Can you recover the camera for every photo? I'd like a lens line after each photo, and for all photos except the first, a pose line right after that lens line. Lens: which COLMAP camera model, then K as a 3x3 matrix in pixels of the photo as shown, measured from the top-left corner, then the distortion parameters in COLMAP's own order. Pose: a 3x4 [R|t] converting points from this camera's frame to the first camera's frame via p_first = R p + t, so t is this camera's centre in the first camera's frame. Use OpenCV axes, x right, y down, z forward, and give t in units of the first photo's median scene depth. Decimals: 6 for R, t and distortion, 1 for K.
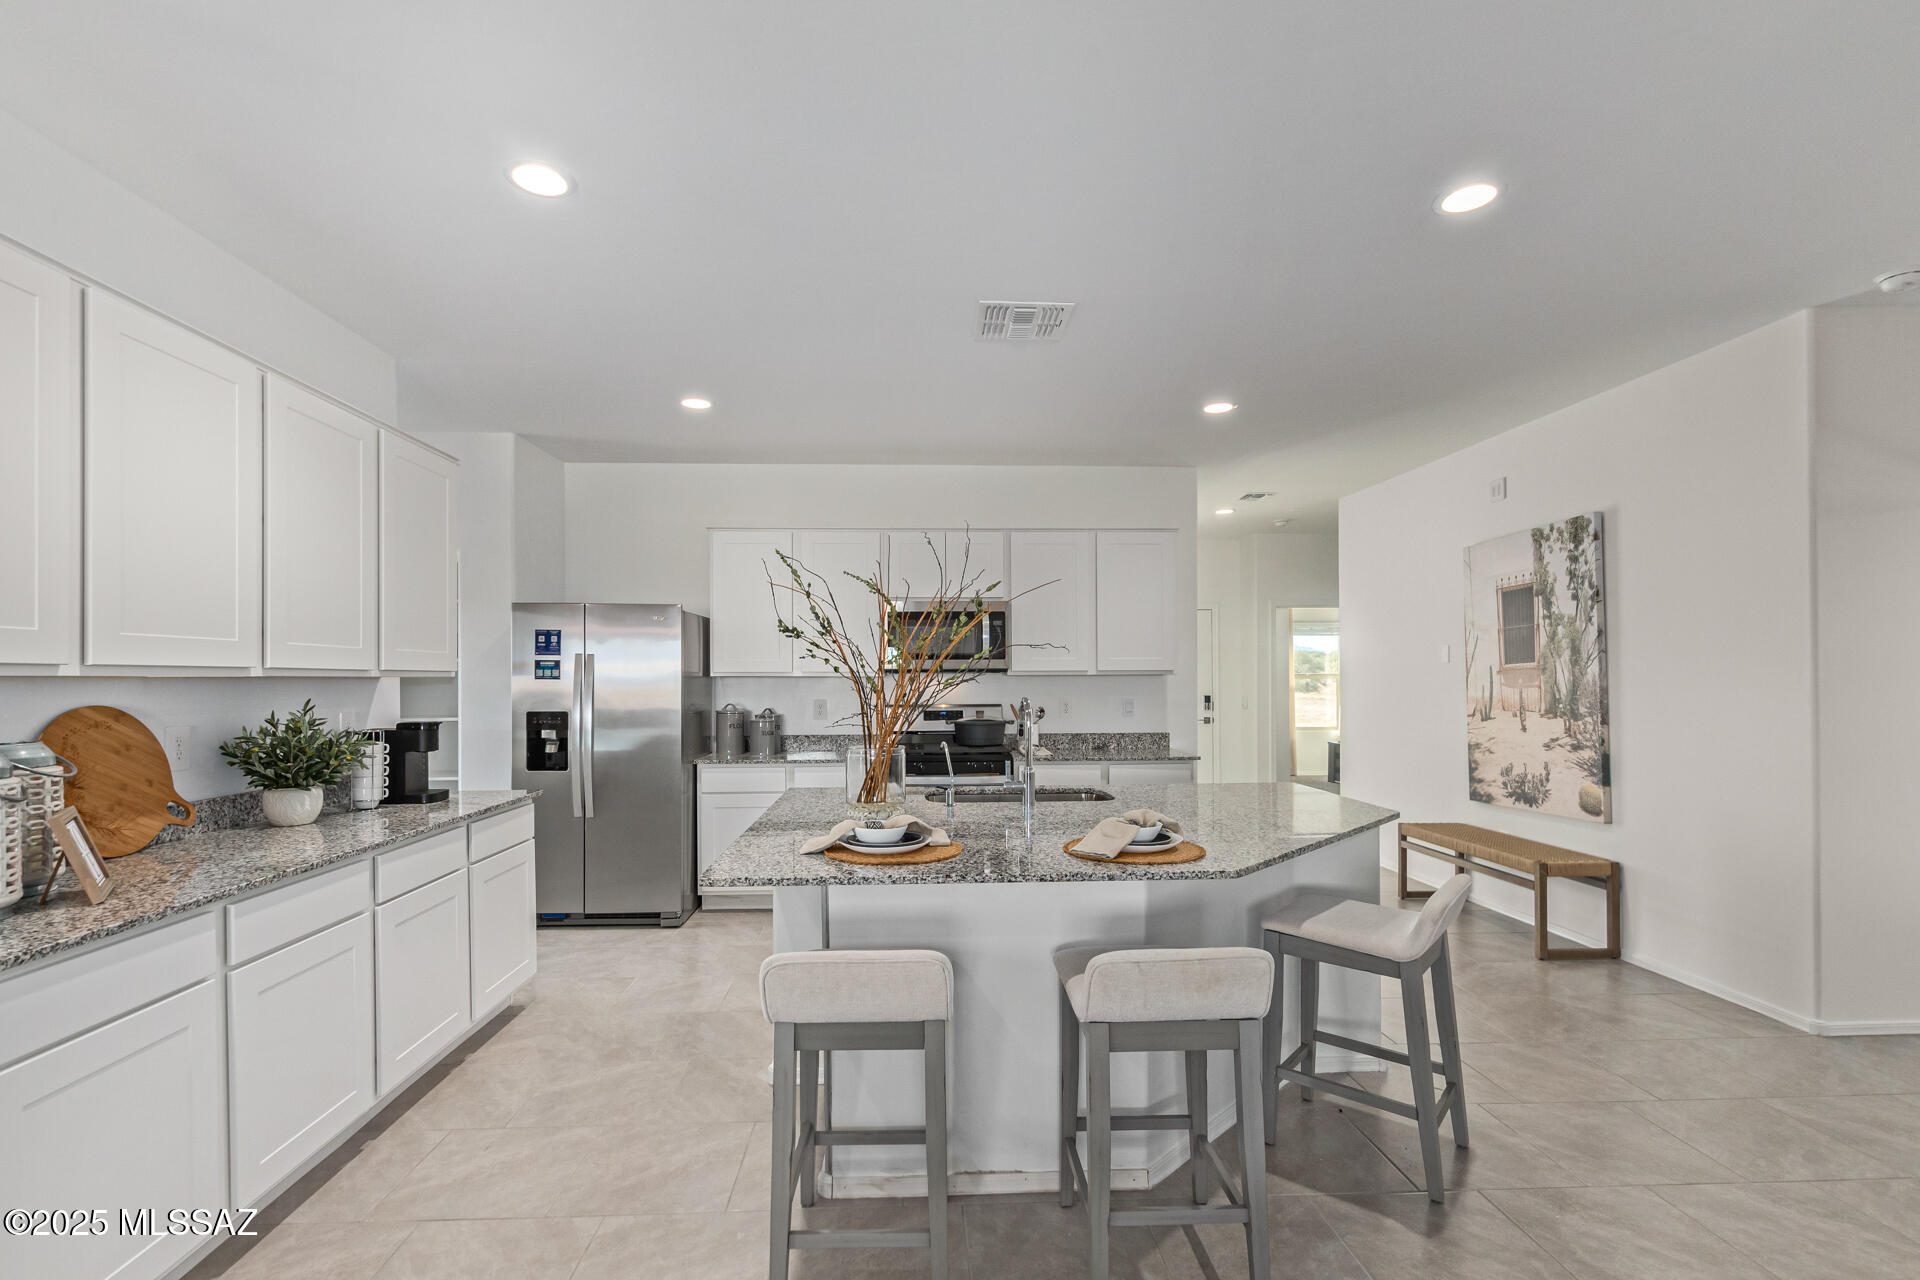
lens RADIAL K [[896.9, 0, 930.5], [0, 896.9, 682.8], [0, 0, 1]] dist [0.004261, 0.000501]
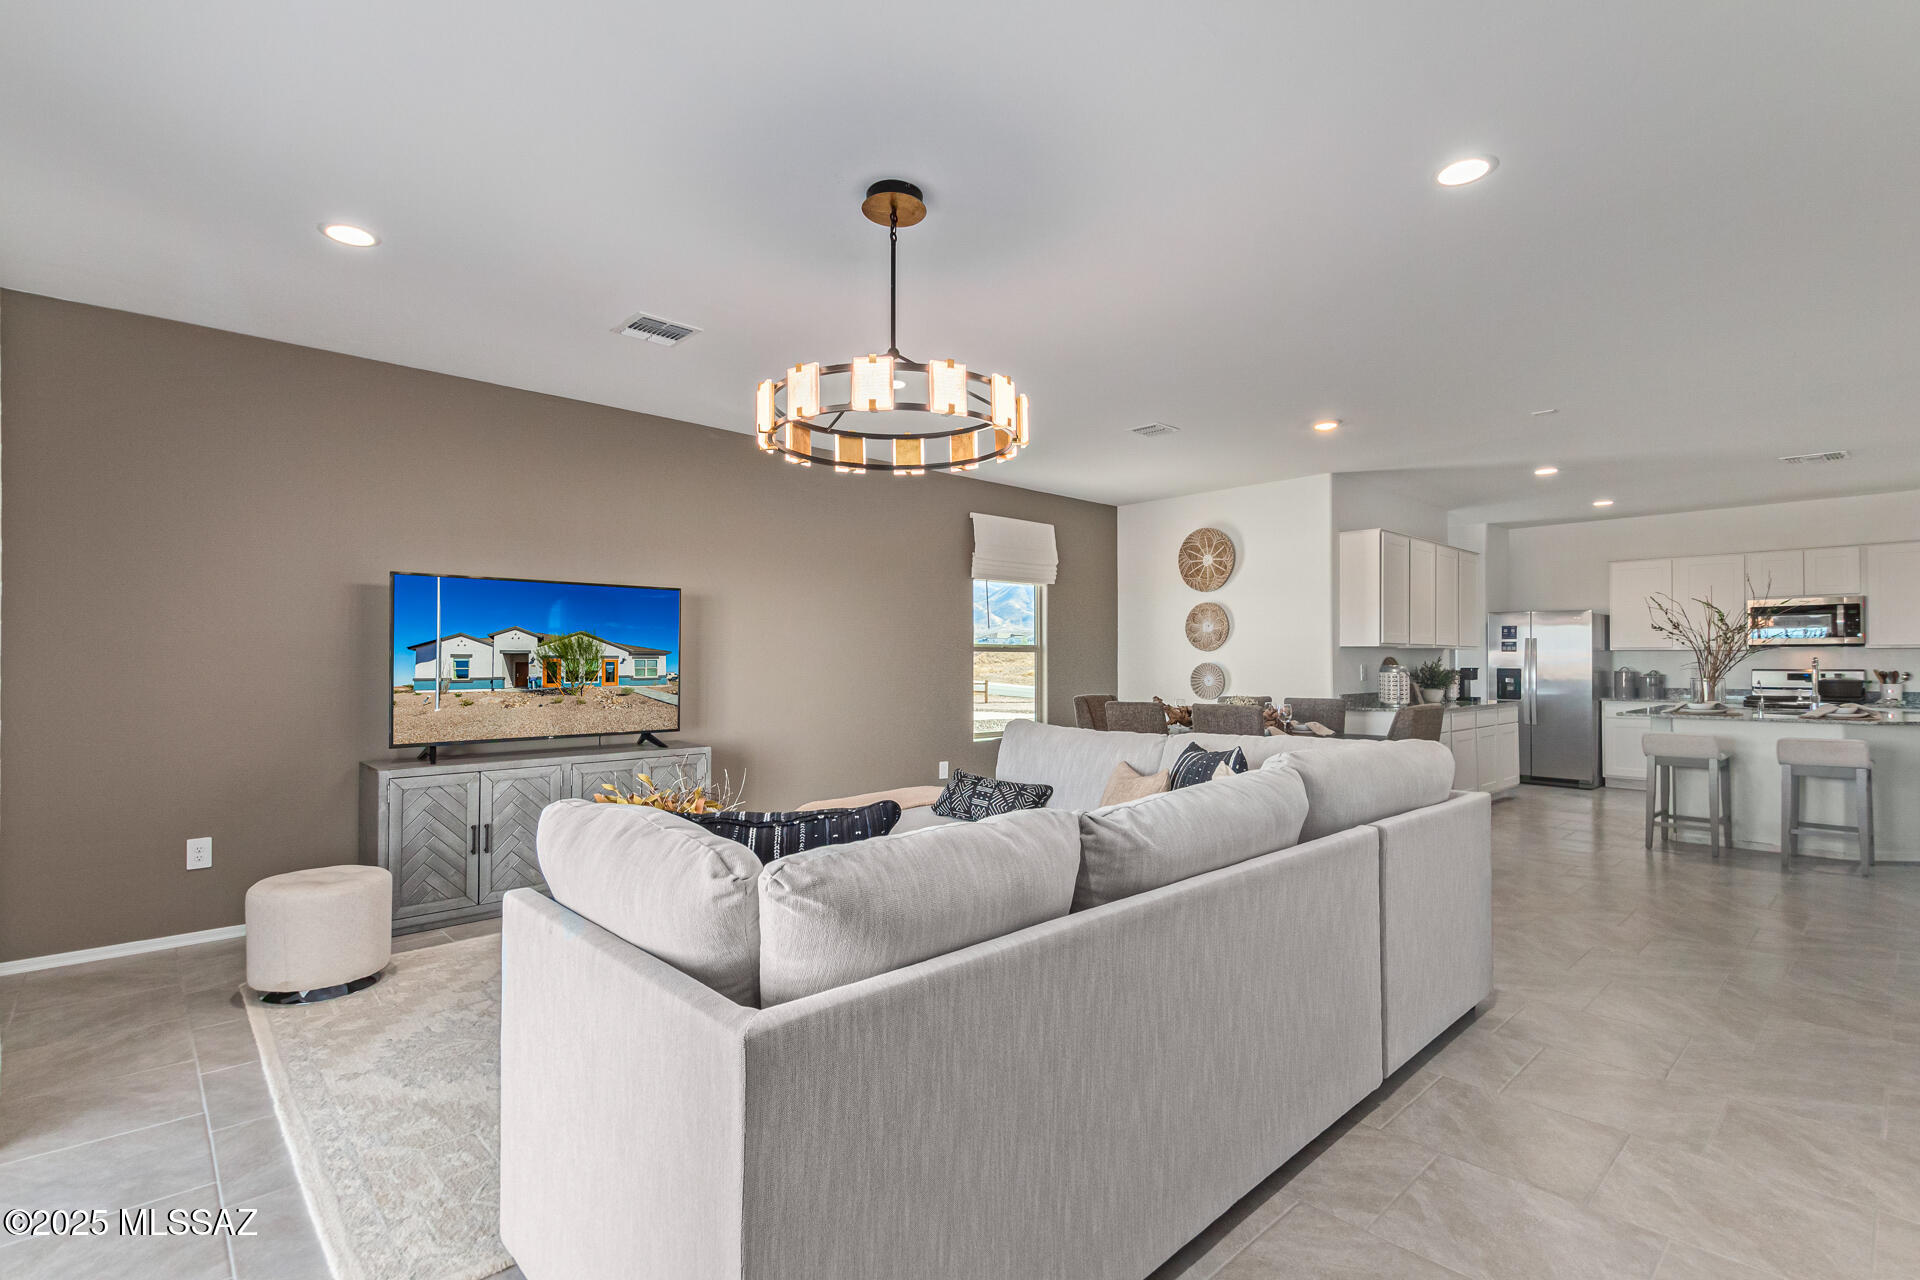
lens RADIAL K [[896.9, 0, 954.5], [0, 896.9, 653.6], [0, 0, 1]] dist [0.004261, 0.000501]
pose [[0.655093, -0.004322, -0.755536, 0.250324], [-0.005820, 0.999925, -0.010766, 0.027713], [0.755526, 0.011450, 0.655018, -1.161015]]
